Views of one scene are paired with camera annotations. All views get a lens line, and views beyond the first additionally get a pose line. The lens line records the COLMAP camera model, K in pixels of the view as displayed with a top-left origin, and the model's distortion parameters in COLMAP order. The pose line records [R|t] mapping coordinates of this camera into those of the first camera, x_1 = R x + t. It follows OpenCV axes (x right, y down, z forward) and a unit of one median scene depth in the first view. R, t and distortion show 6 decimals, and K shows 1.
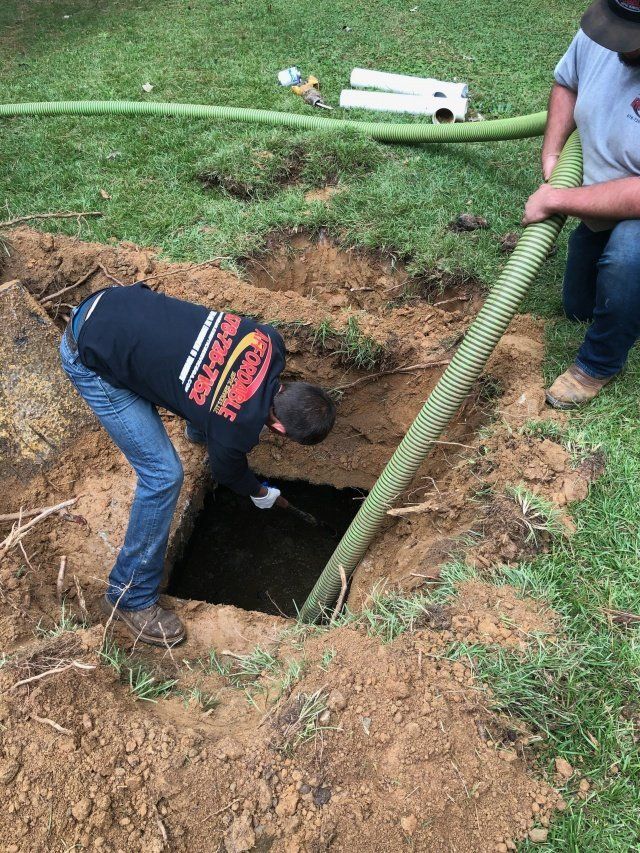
lens RADIAL K [[684.1, 0, 320.0], [0, 684.1, 426.5], [0, 0, 1]] dist [0.031018, -0.057482]
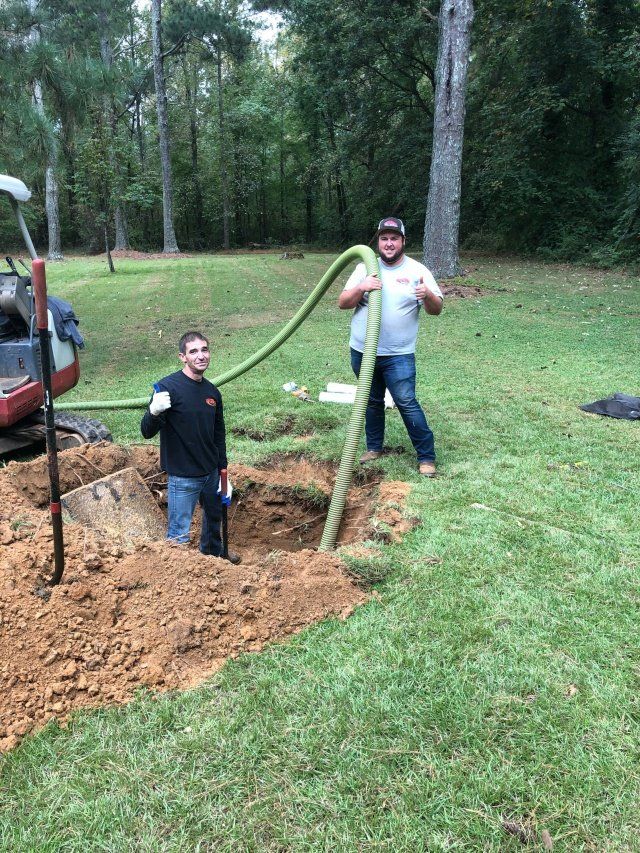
lens RADIAL K [[684.1, 0, 320.0], [0, 684.1, 426.5], [0, 0, 1]] dist [0.031018, -0.057482]
pose [[0.999775, 0.015626, -0.014335, 0.069339], [-0.020379, 0.894880, -0.445842, 0.408538], [0.005861, 0.446034, 0.894997, -0.568300]]
